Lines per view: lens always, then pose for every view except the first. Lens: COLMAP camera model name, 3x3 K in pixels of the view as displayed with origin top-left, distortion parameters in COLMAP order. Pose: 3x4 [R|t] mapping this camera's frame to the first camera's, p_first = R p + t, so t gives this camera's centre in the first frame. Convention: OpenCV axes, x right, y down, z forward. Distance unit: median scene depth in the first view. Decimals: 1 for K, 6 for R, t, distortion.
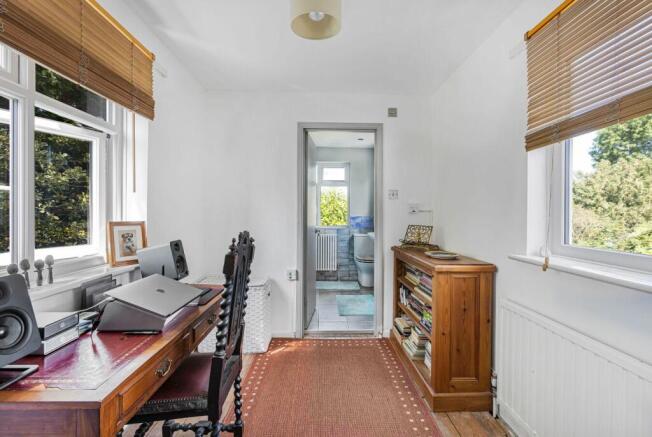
lens RADIAL K [[299.8, 0, 325.5], [0, 299.8, 218.6], [0, 0, 1]] dist [-0.001245, 0.000319]
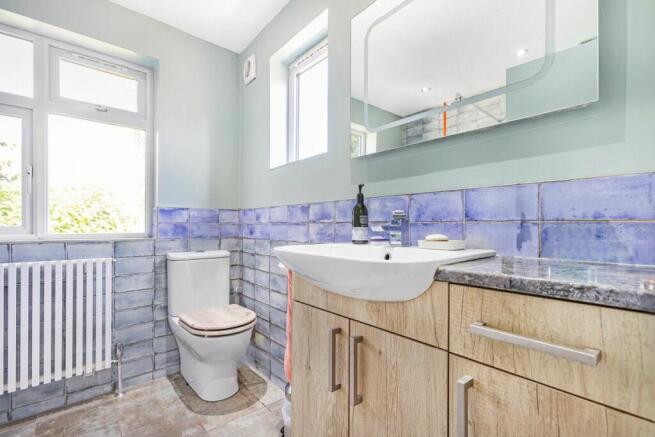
lens RADIAL K [[301.2, 0, 329.6], [0, 301.2, 219.9], [0, 0, 1]] dist [-0.001245, 0.000319]
pose [[0.777951, -0.000518, 0.628325, 0.014626], [0.003630, 0.999987, -0.003670, 0.010513], [-0.628315, 0.005136, 0.777942, 0.576713]]
